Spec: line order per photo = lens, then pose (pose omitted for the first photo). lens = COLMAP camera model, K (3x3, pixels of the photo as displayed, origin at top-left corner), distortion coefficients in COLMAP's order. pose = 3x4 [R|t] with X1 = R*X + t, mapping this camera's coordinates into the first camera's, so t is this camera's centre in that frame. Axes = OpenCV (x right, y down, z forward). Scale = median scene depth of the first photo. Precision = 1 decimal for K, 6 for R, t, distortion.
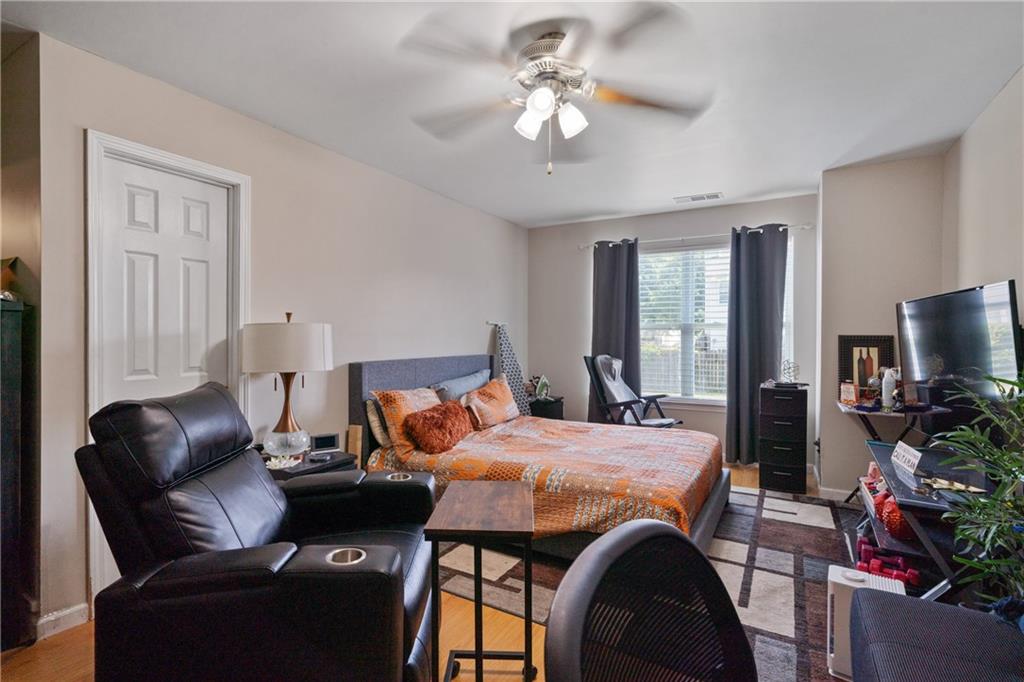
lens RADIAL K [[470.0, 0, 506.4], [0, 470.0, 337.6], [0, 0, 1]] dist [-0.001282, 0.000347]
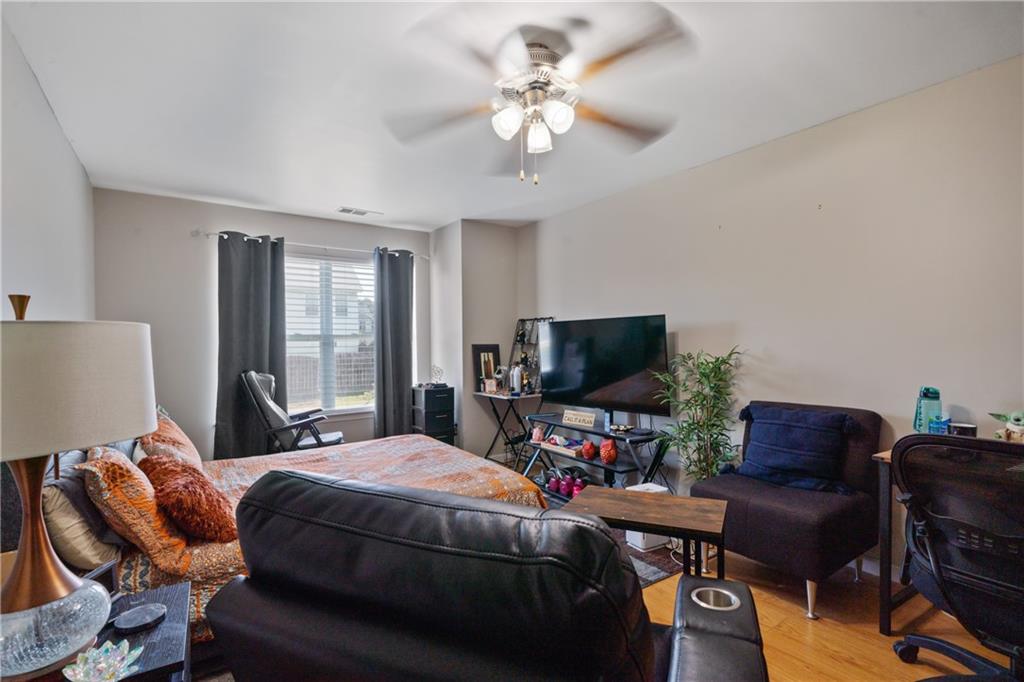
lens RADIAL K [[470.0, 0, 503.0], [0, 470.0, 340.0], [0, 0, 1]] dist [-0.001282, 0.000347]
pose [[0.447962, -0.000285, 0.894052, -0.360465], [0.019793, 0.999758, -0.009599, -0.002220], [-0.893833, 0.021996, 0.447860, 0.259718]]
